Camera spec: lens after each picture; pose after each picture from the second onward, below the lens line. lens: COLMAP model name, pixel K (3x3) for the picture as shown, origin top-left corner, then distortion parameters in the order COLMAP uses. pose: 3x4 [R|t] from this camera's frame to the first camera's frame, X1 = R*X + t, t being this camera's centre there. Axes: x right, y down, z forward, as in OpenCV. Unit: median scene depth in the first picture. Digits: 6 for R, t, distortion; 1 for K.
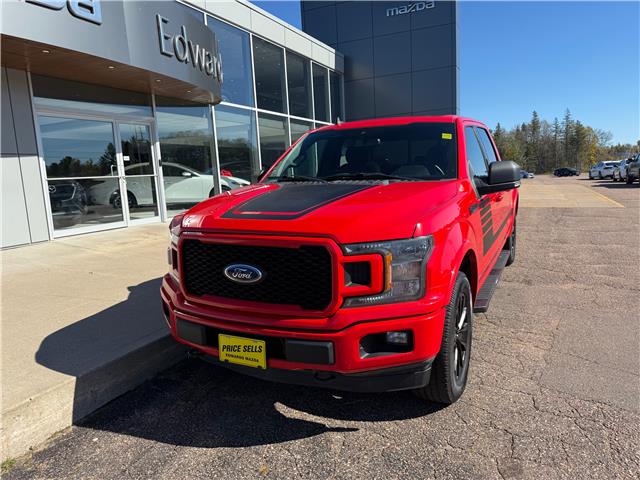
lens RADIAL K [[452.2, 0, 323.6], [0, 452.2, 236.6], [0, 0, 1]] dist [0.051584, -0.071414]
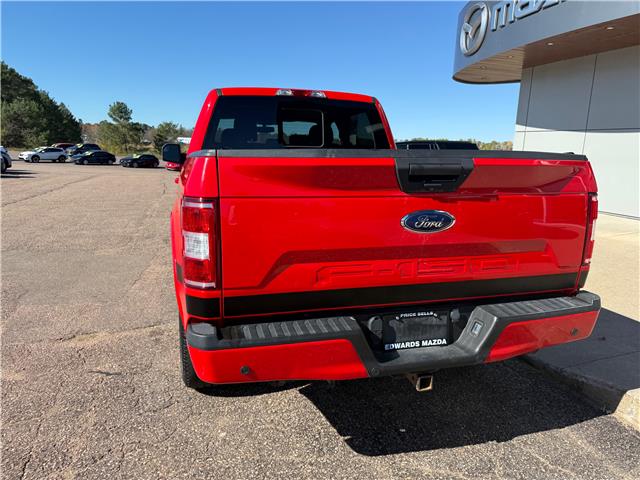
lens RADIAL K [[447.3, 0, 322.2], [0, 447.3, 242.5], [0, 0, 1]] dist [0.073572, -0.102050]
pose [[-0.735585, 0.159533, -0.658380, 1.018279], [-0.093791, 0.938532, 0.332206, -0.383413], [0.670909, 0.306116, -0.675407, 2.342383]]
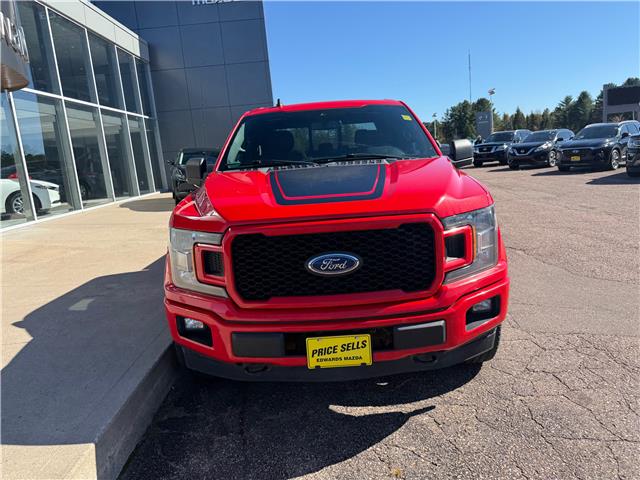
lens RADIAL K [[452.2, 0, 323.6], [0, 452.2, 236.6], [0, 0, 1]] dist [0.051584, -0.071414]
pose [[0.896794, -0.106886, 0.429344, -0.371401], [0.104440, 0.994099, 0.029334, 0.000356], [-0.429946, 0.018534, 0.902664, 0.140154]]
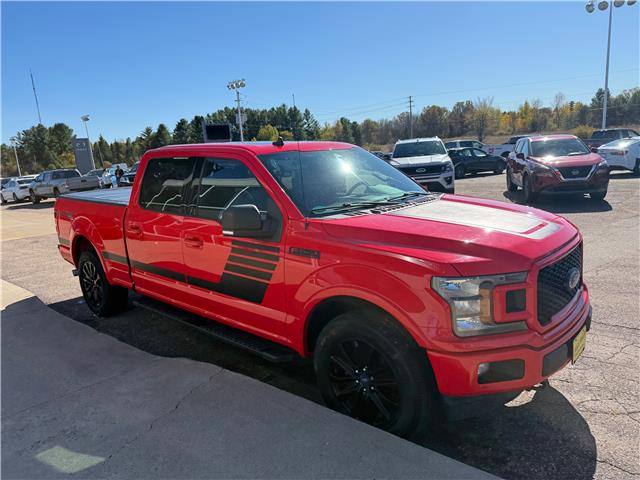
lens RADIAL K [[444.4, 0, 322.7], [0, 444.4, 243.4], [0, 0, 1]] dist [0.075221, -0.104650]
pose [[0.268814, -0.173722, 0.947396, -0.918304], [0.199058, 0.972386, 0.121823, -0.175577], [-0.942398, 0.155839, 0.295972, 0.816333]]
